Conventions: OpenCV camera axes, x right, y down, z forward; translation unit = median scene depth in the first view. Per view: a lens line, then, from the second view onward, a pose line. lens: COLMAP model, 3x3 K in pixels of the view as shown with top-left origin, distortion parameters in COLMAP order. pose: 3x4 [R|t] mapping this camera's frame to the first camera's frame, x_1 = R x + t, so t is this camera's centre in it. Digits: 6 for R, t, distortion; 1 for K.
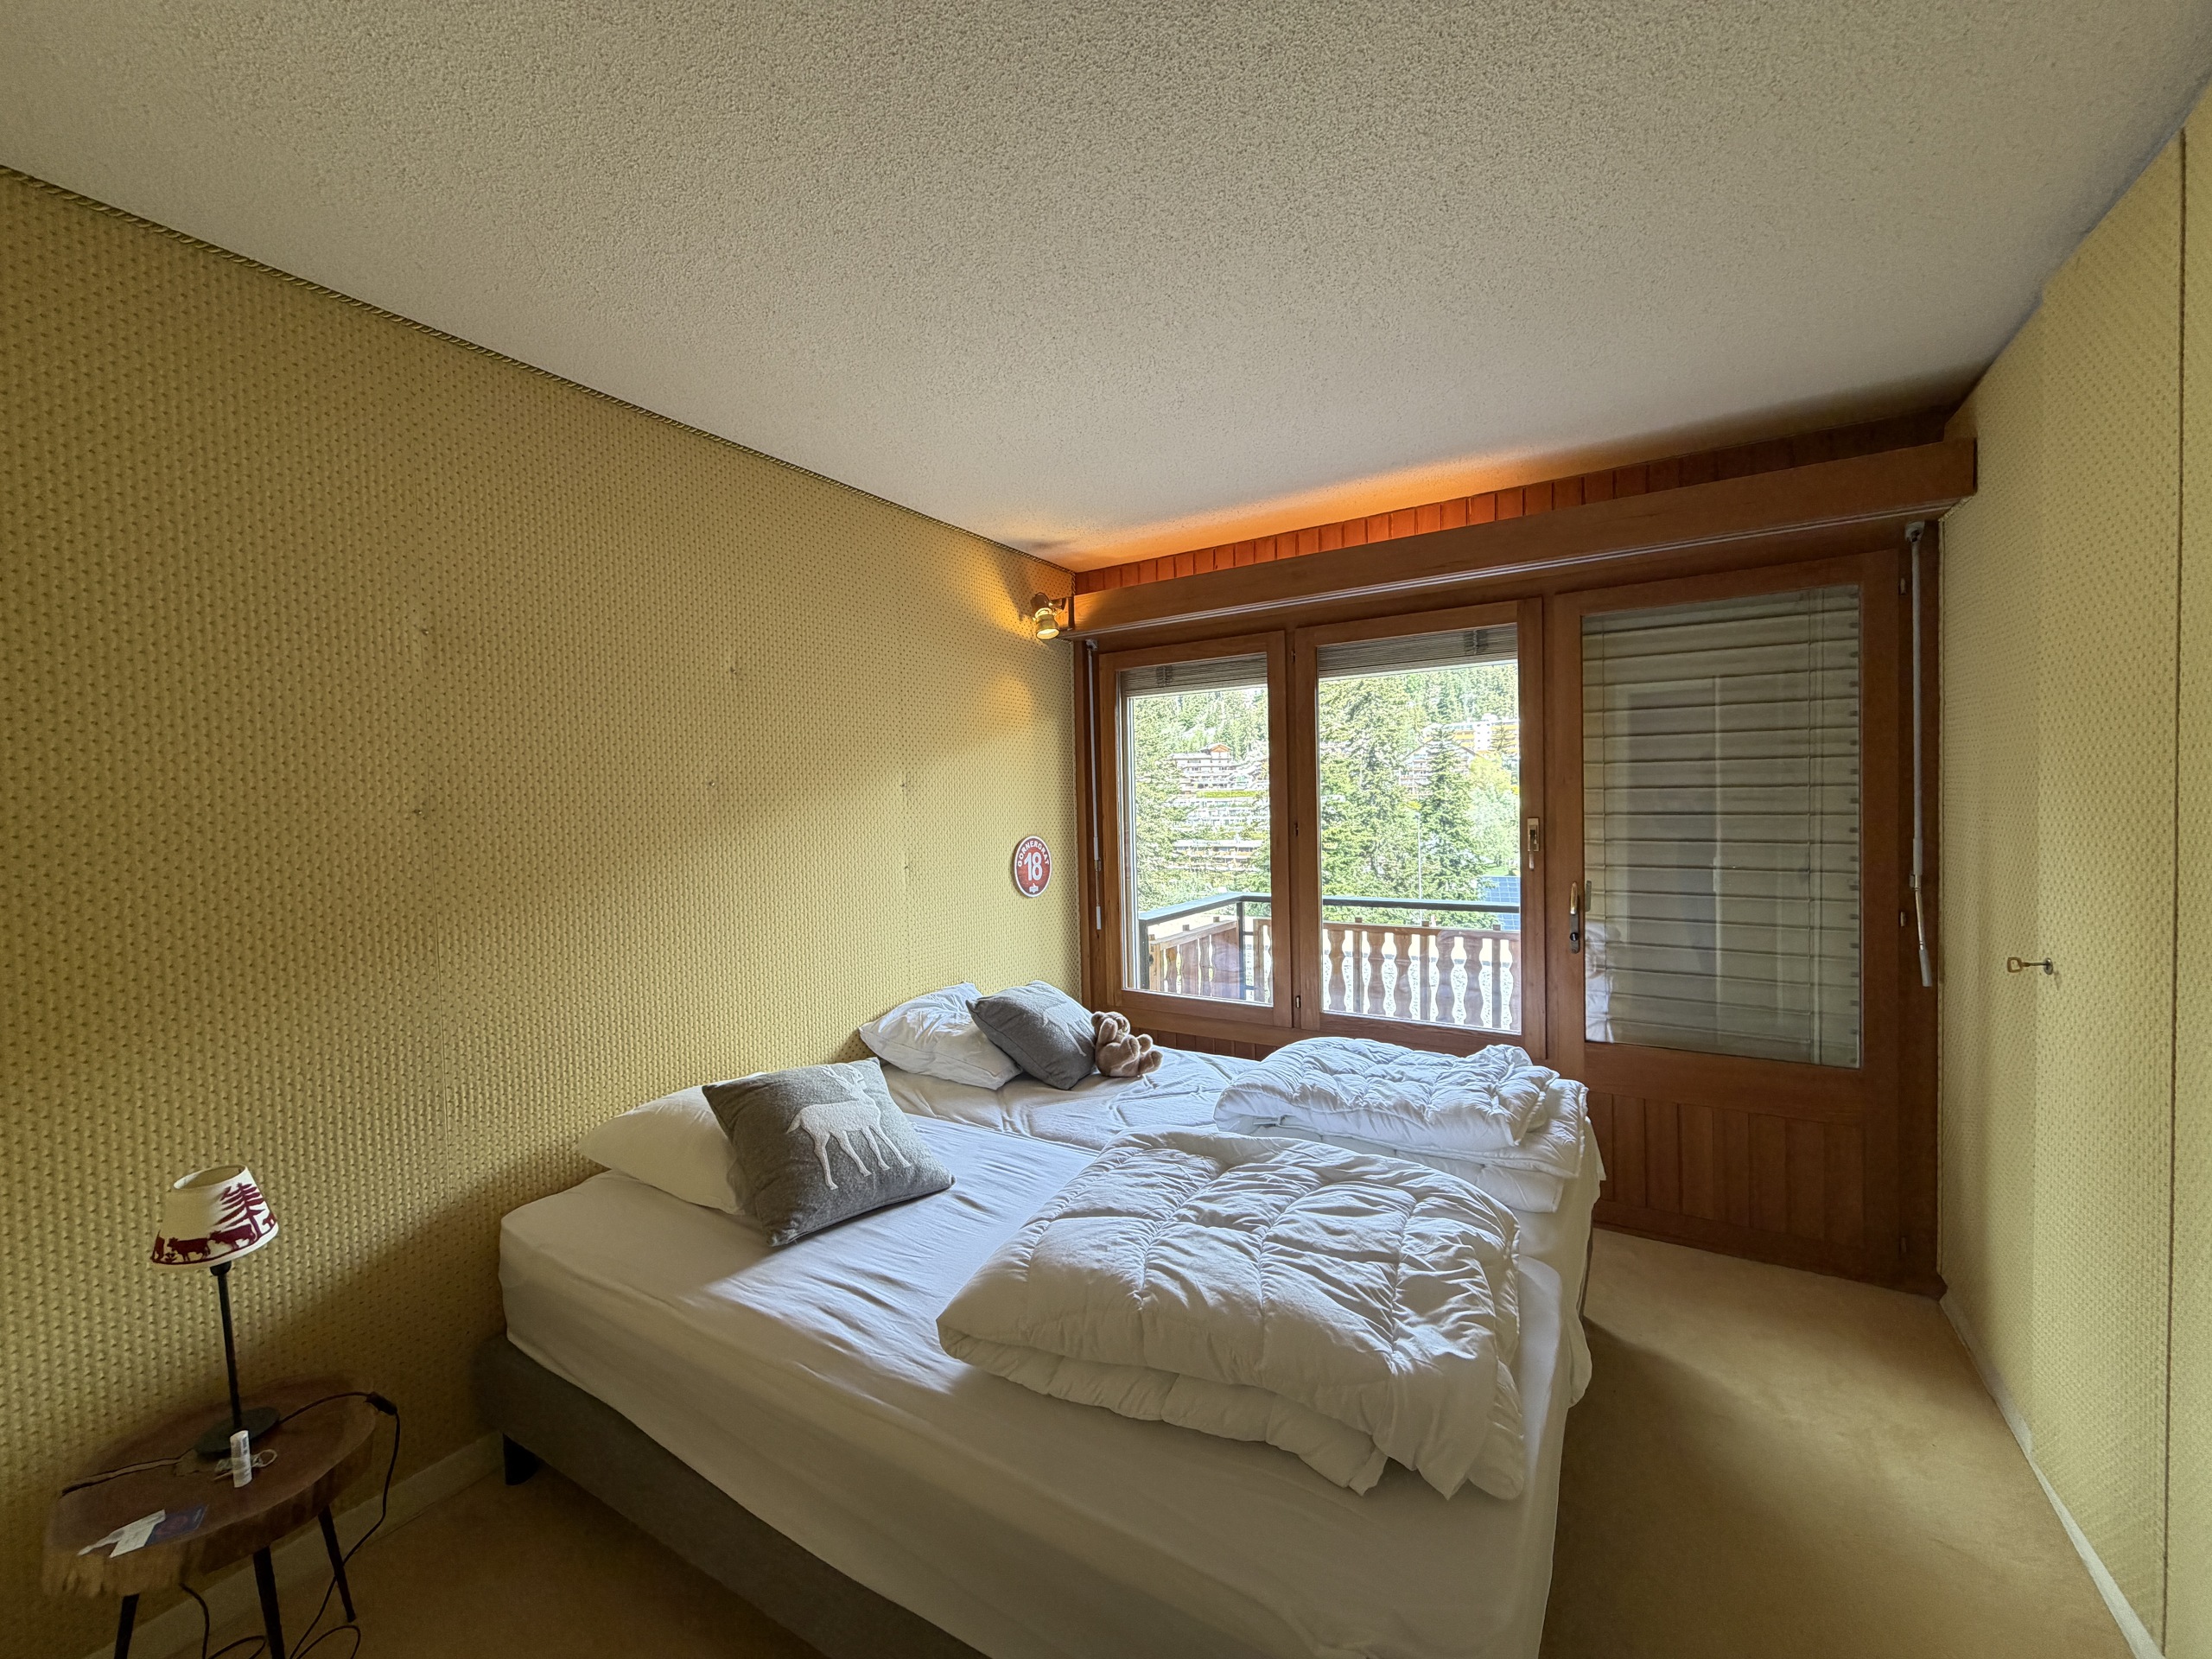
lens RADIAL K [[886.2, 0, 1095.3], [0, 886.2, 827.1], [0, 0, 1]] dist [0.001457, -0.000461]
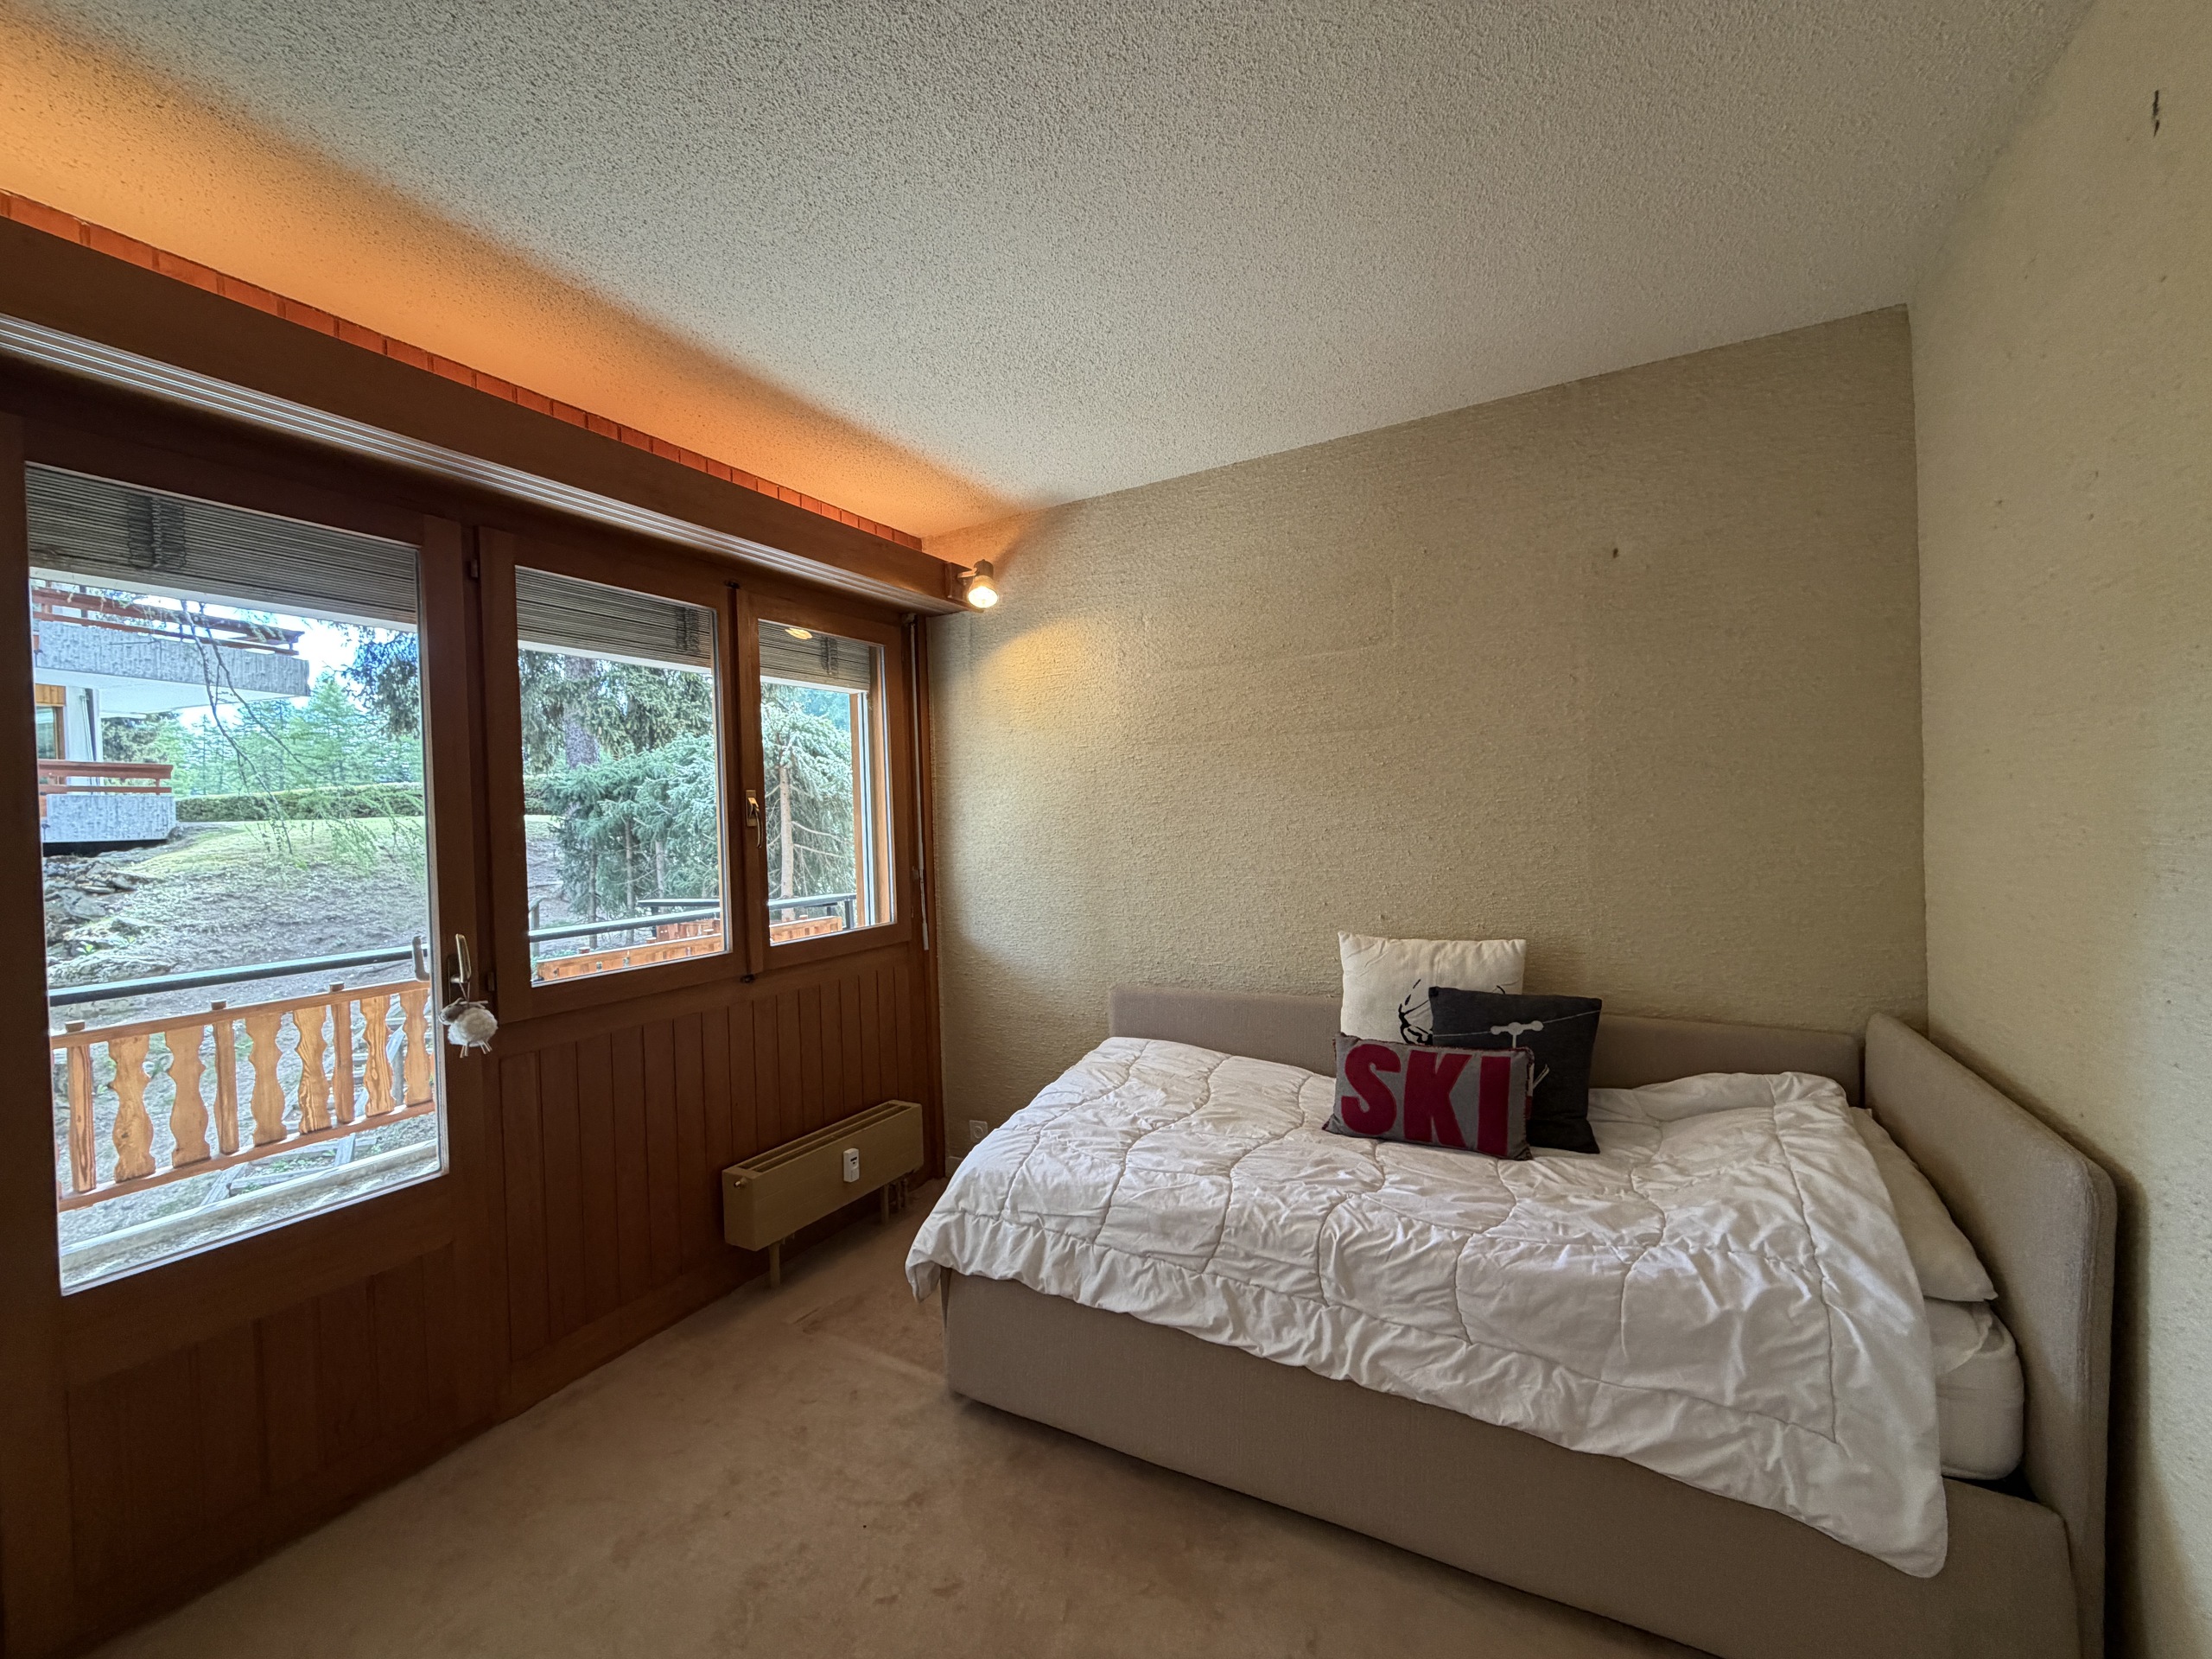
lens RADIAL K [[886.2, 0, 1095.3], [0, 886.2, 827.1], [0, 0, 1]] dist [0.001457, -0.000461]
pose [[-0.061793, 0.007799, 0.998059, -0.460362], [0.057522, 0.998335, -0.004240, 0.019980], [-0.996430, 0.057148, -0.062139, 0.503320]]
